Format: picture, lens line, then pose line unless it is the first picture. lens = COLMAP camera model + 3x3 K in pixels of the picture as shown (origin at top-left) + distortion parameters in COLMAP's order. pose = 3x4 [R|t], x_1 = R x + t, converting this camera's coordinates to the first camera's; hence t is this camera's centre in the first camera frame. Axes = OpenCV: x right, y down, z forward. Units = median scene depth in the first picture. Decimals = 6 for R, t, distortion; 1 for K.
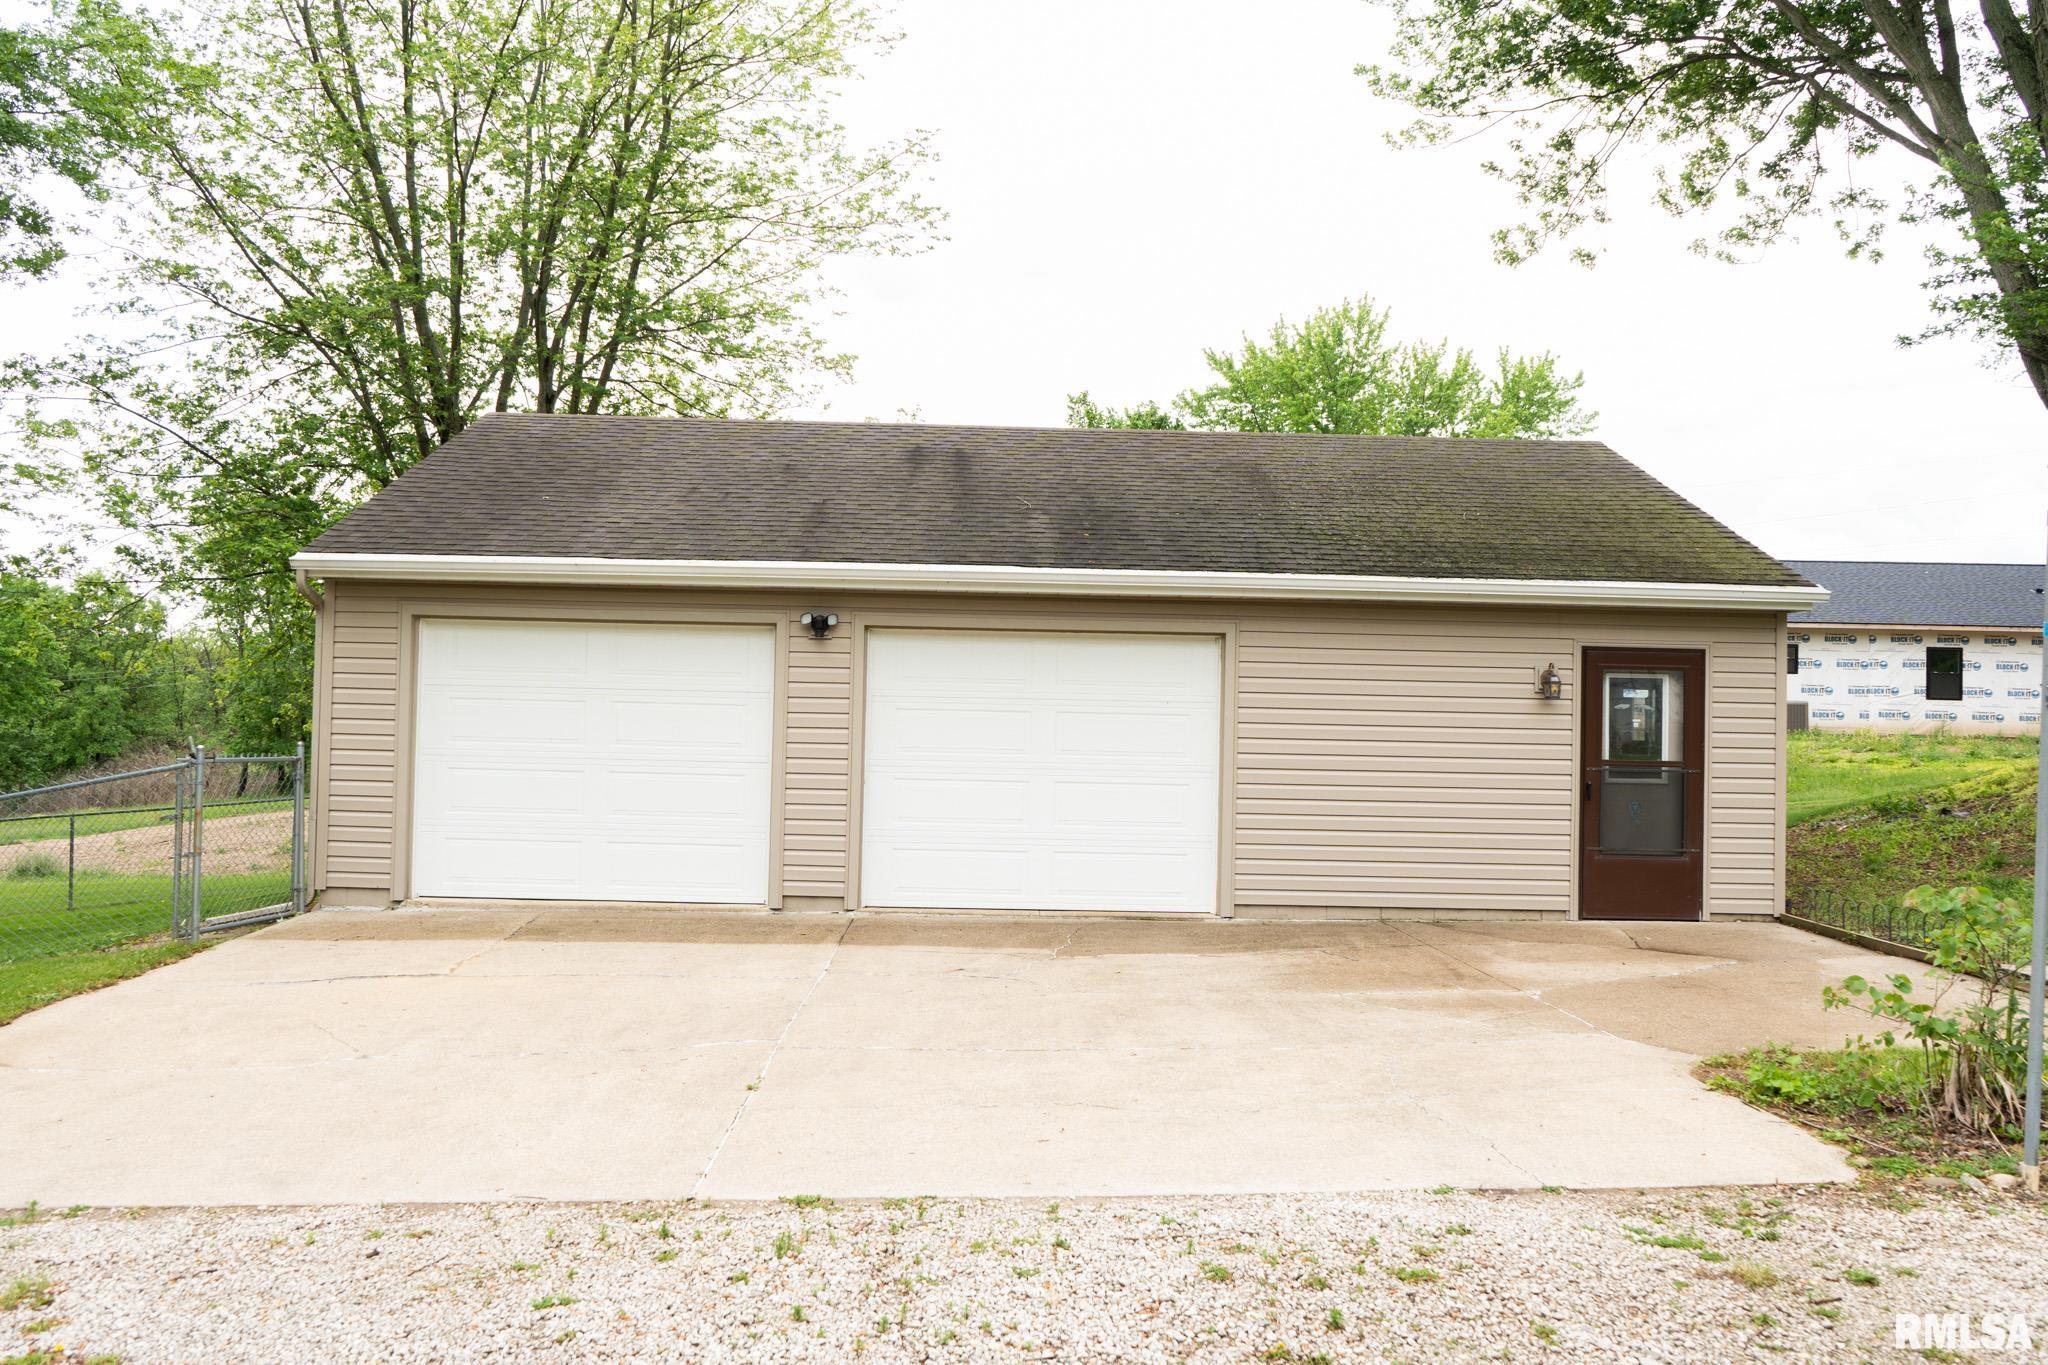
lens RADIAL K [[1627.5, 0, 1024.0], [0, 1627.5, 682.5], [0, 0, 1]] dist [-0.010245, 0.006119]
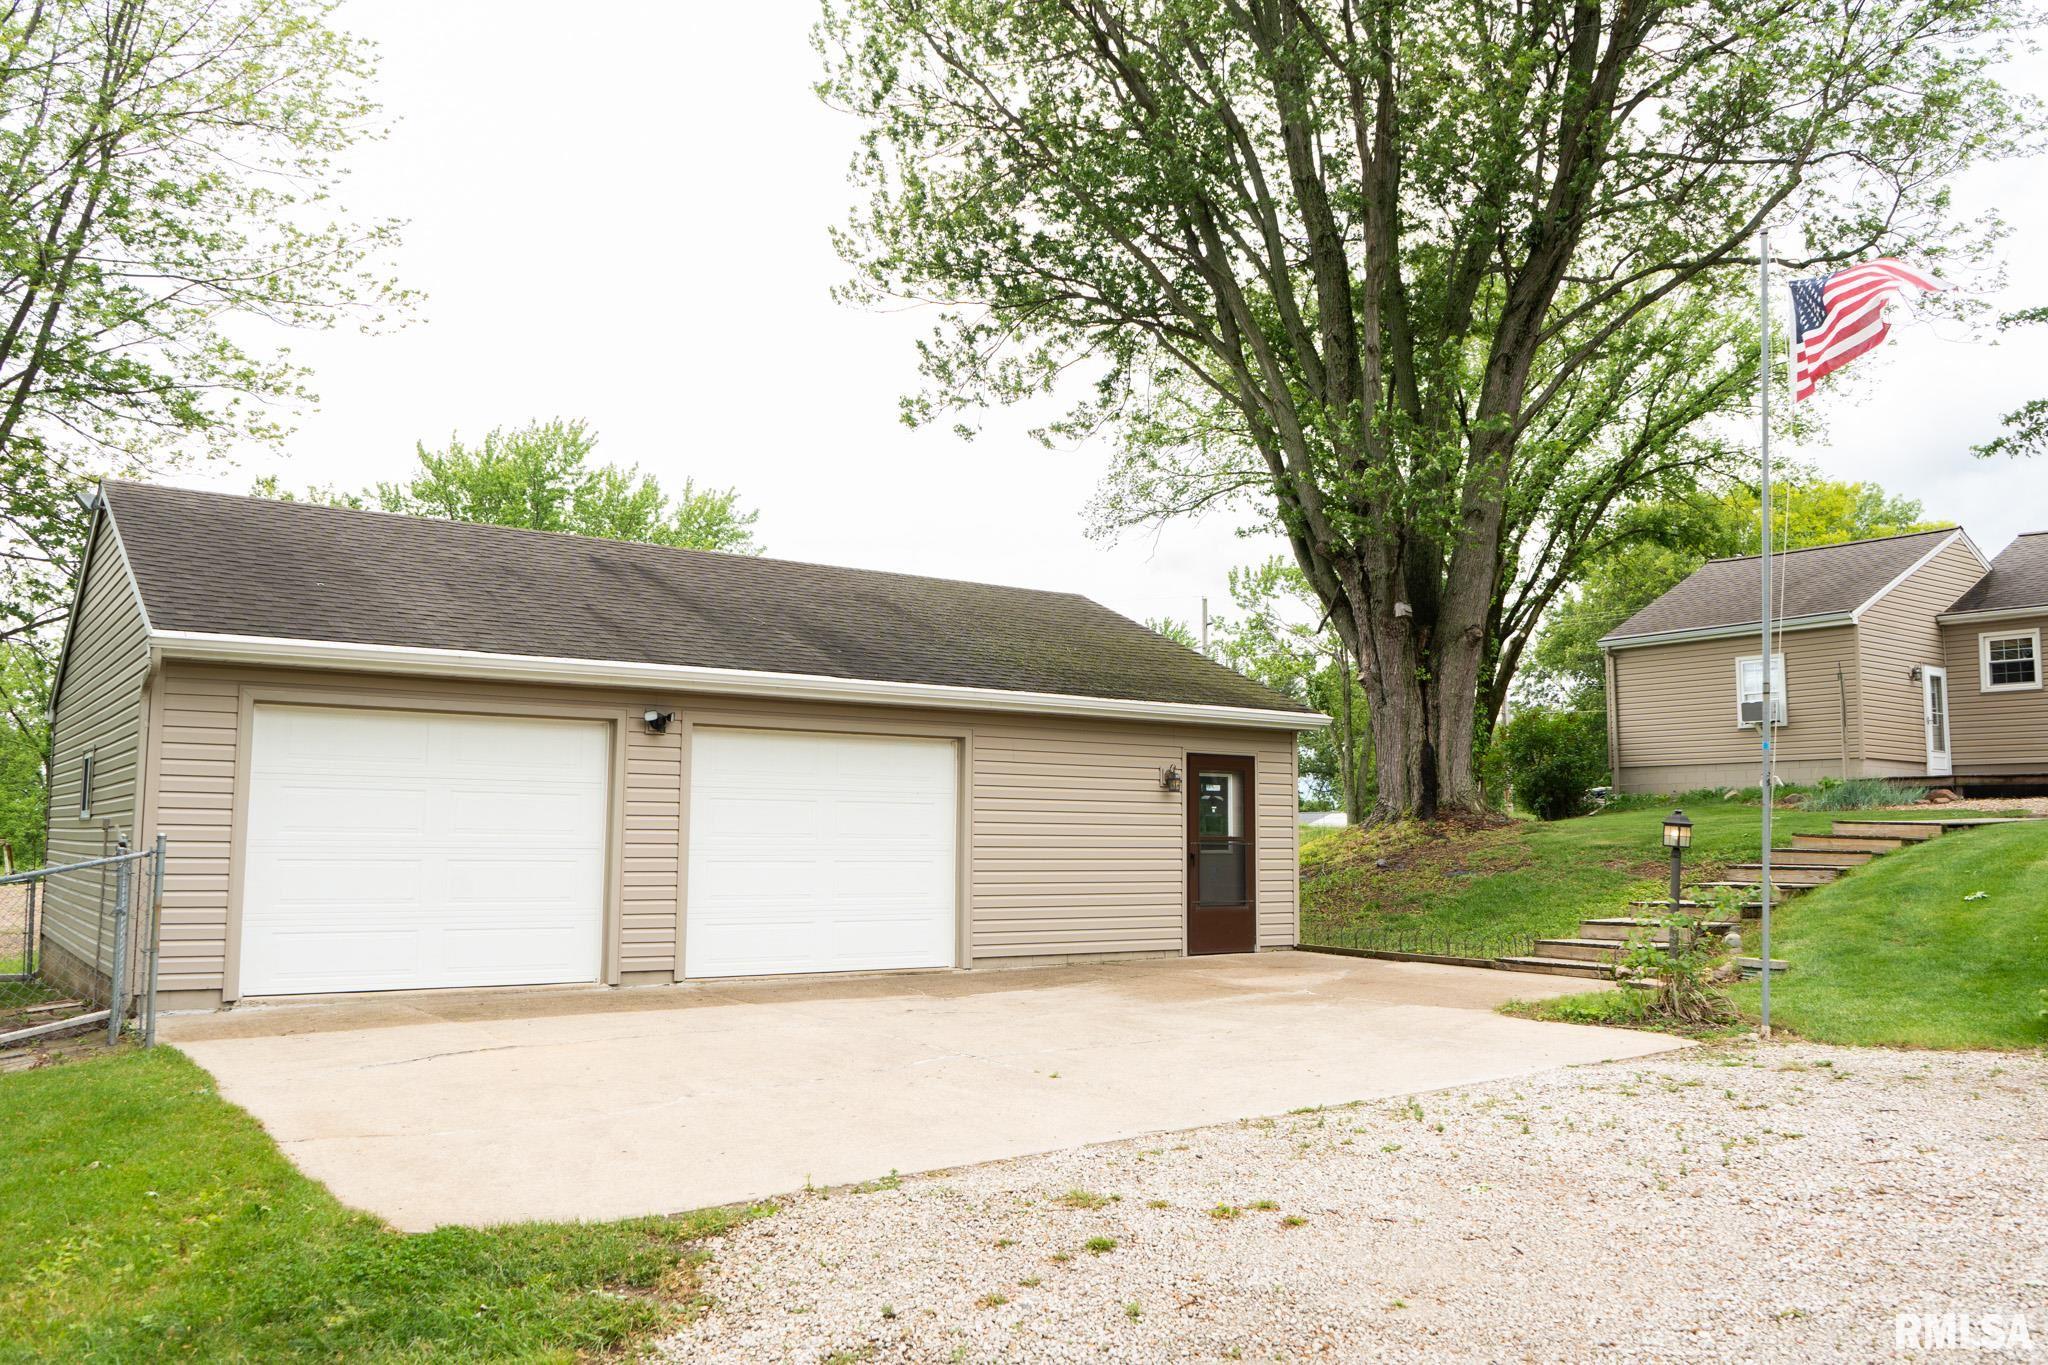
lens RADIAL K [[1627.5, 0, 1024.0], [0, 1627.5, 682.5], [0, 0, 1]] dist [-0.010245, 0.006119]
pose [[0.828267, 0.040614, 0.558860, -0.531724], [-0.002987, 0.997676, -0.068076, 0.012168], [-0.560326, 0.054716, 0.826463, -0.049523]]
